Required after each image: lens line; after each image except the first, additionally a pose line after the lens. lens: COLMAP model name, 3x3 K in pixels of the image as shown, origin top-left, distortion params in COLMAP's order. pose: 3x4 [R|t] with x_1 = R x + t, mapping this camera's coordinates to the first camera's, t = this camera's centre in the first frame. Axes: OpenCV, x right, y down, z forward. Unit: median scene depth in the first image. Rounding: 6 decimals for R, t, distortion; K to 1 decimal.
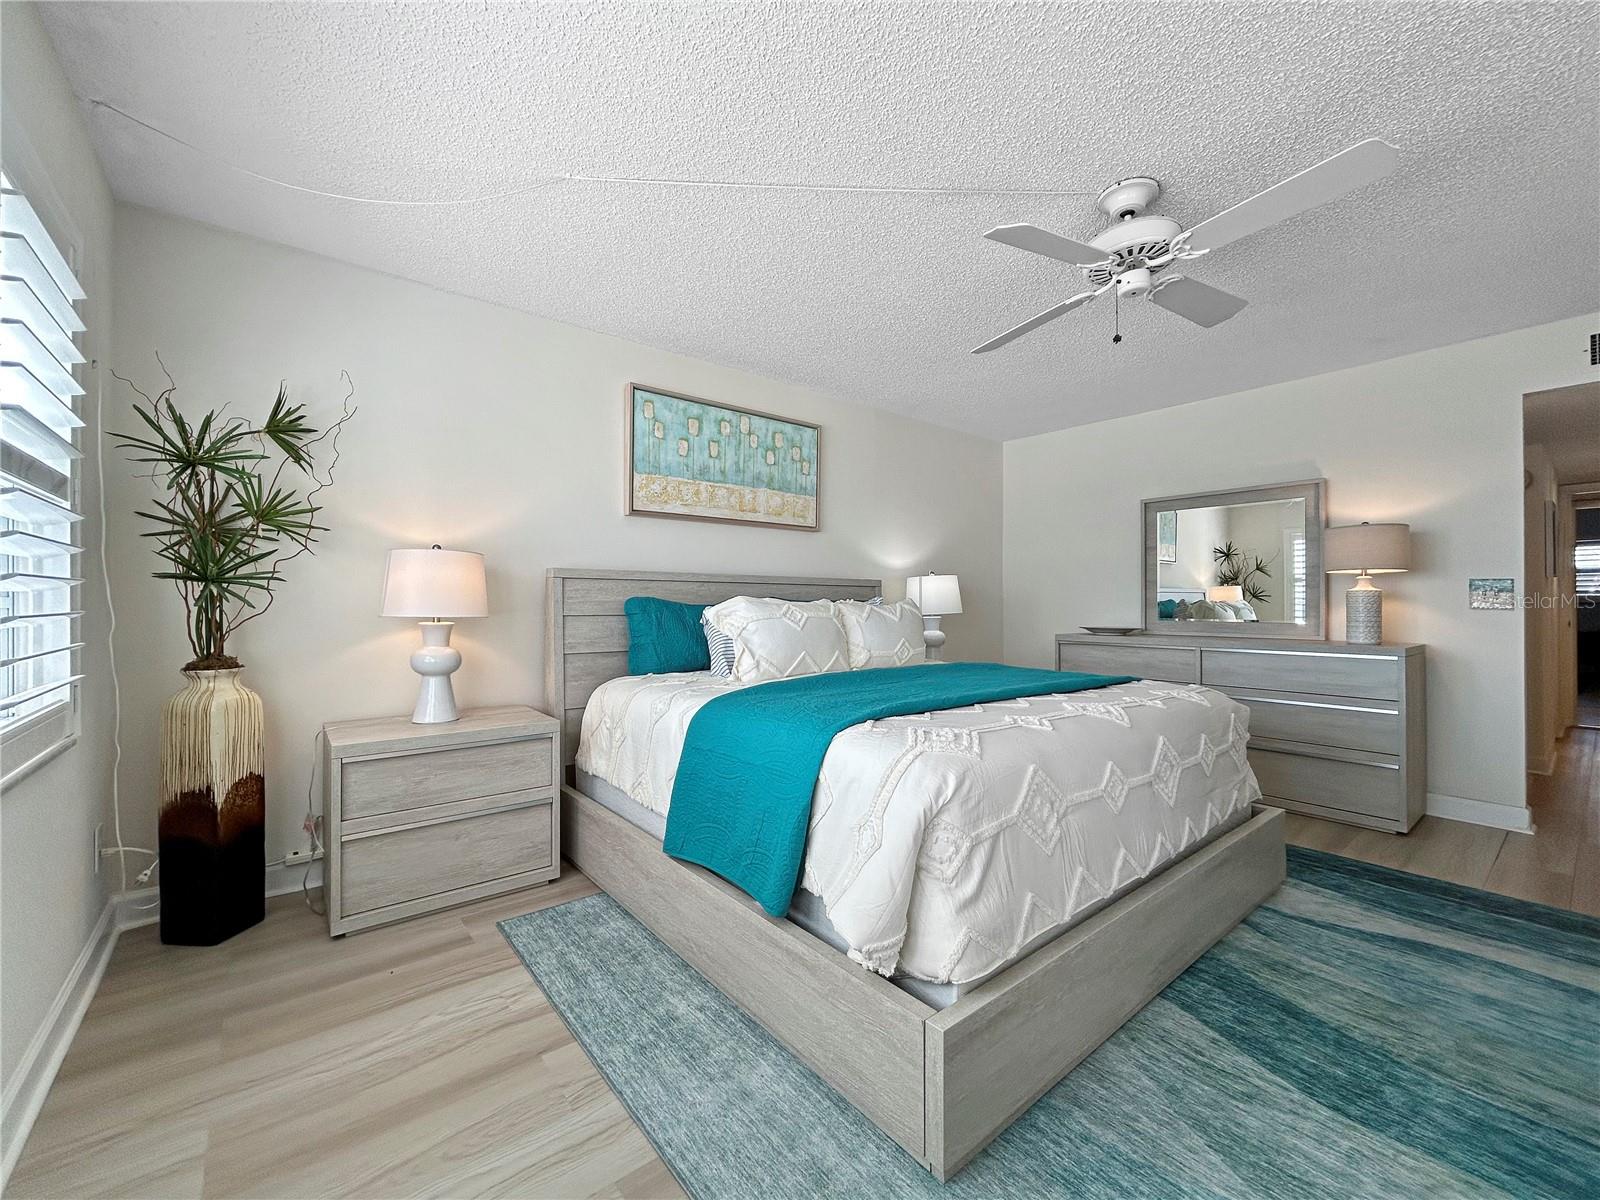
lens RADIAL K [[652.3, 0, 796.7], [0, 652.3, 593.5], [0, 0, 1]] dist [-0.001969, 0.001880]
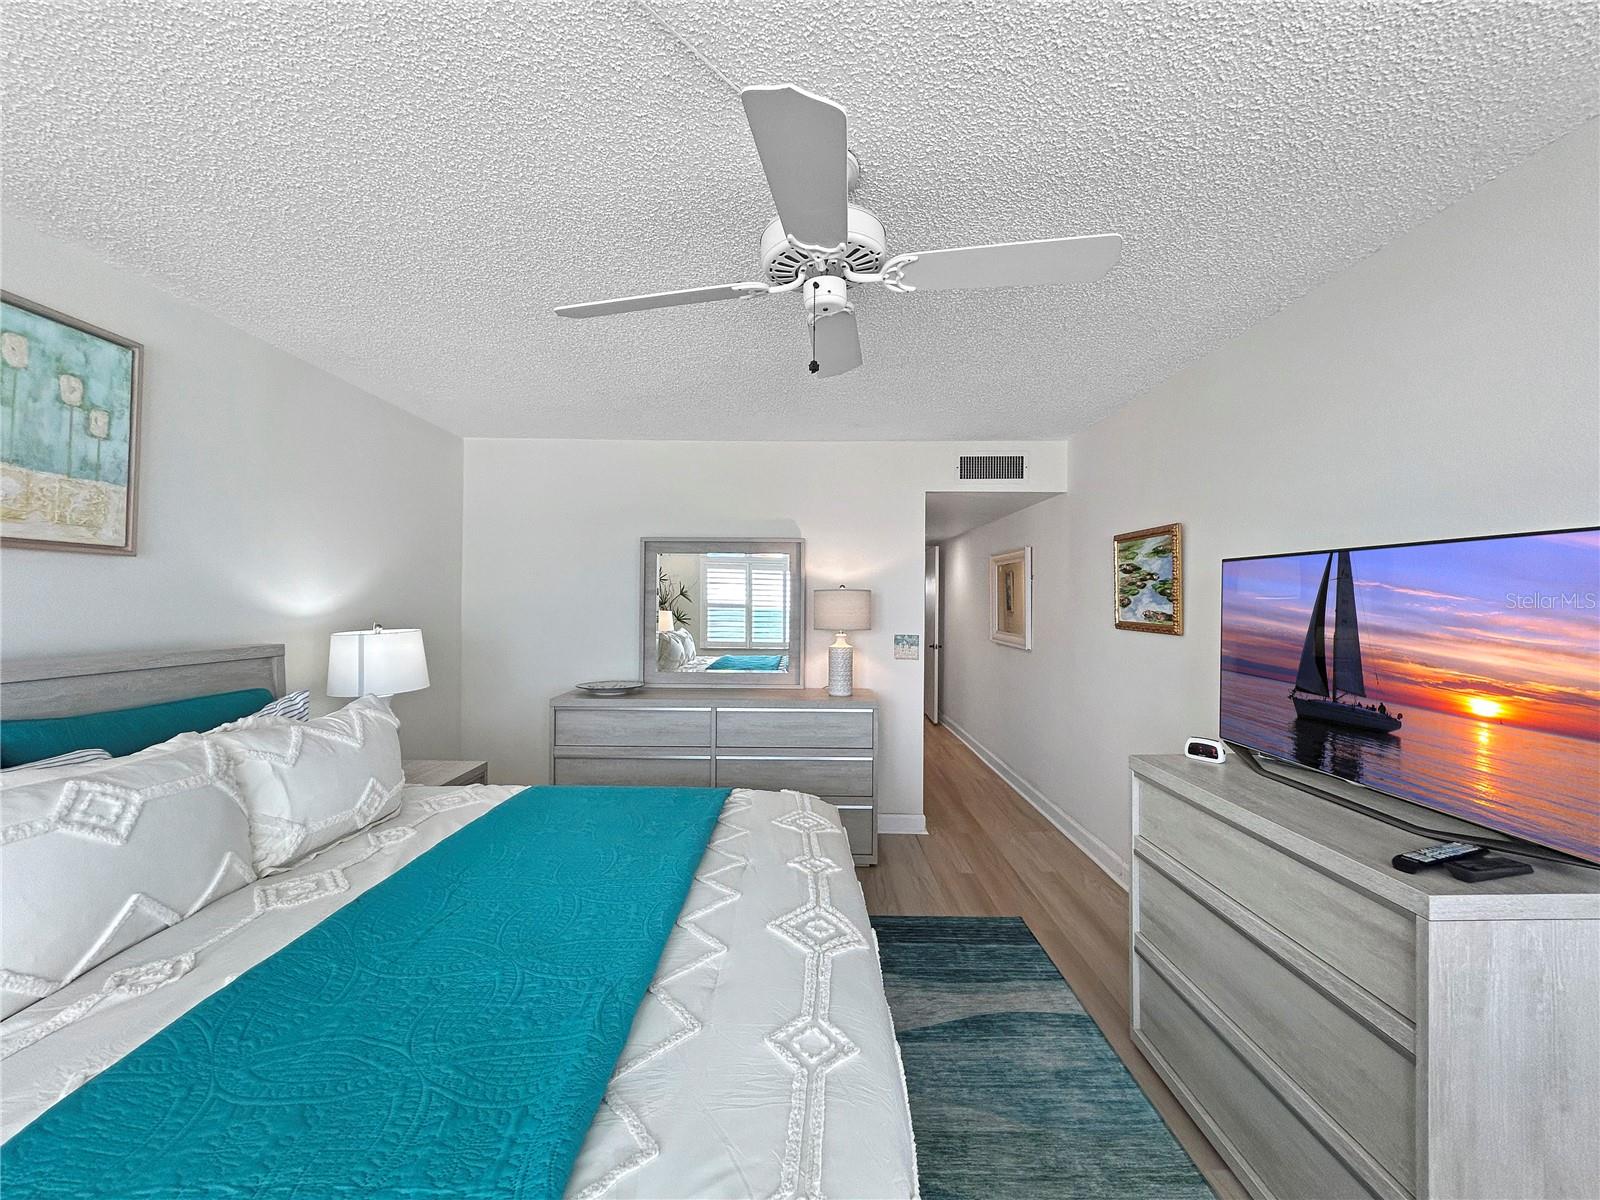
lens RADIAL K [[652.3, 0, 796.3], [0, 652.3, 594.2], [0, 0, 1]] dist [-0.001969, 0.001880]
pose [[0.633673, 0.012252, 0.773504, -0.035212], [-0.016512, 0.999861, -0.002311, -0.083866], [-0.773425, -0.011308, 0.633787, 0.332658]]
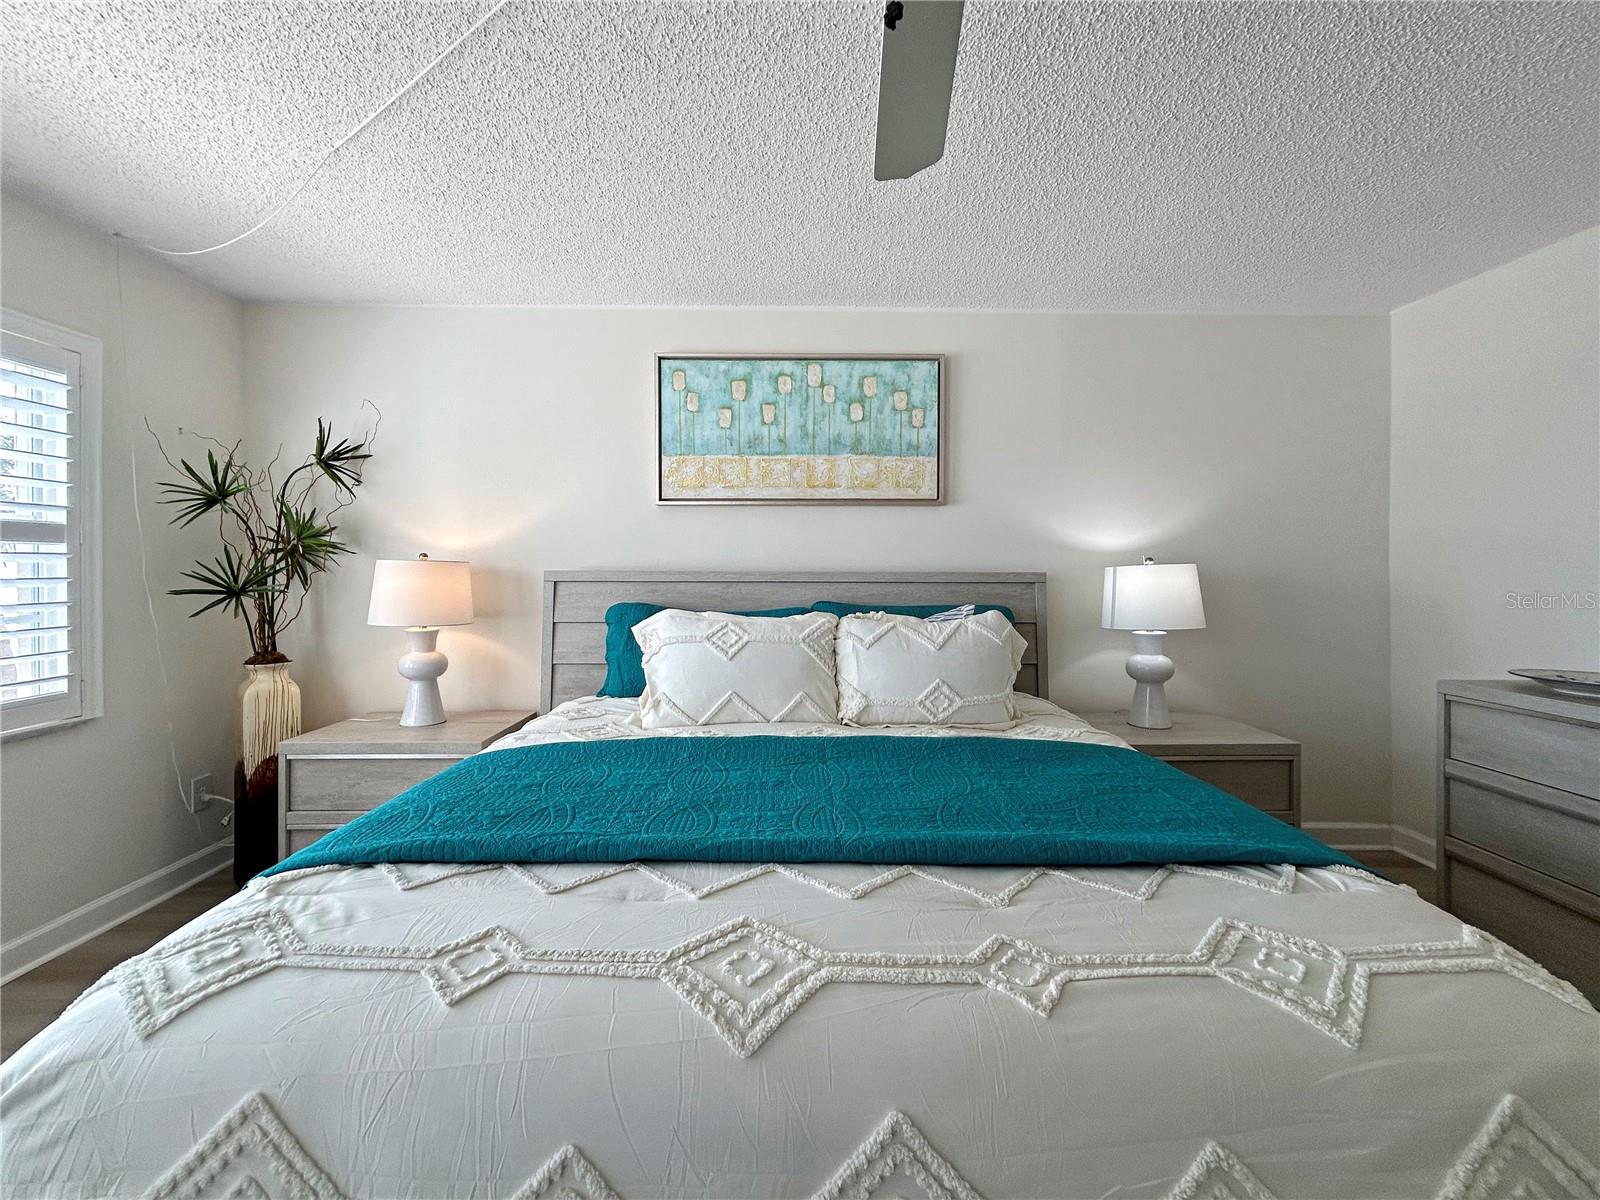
lens RADIAL K [[652.3, 0, 781.2], [0, 652.3, 570.4], [0, 0, 1]] dist [-0.001969, 0.001880]
pose [[0.788473, -0.001984, -0.615066, 0.383678], [0.009670, 0.999911, 0.009172, -0.036838], [0.614993, -0.013179, 0.788422, 0.383768]]
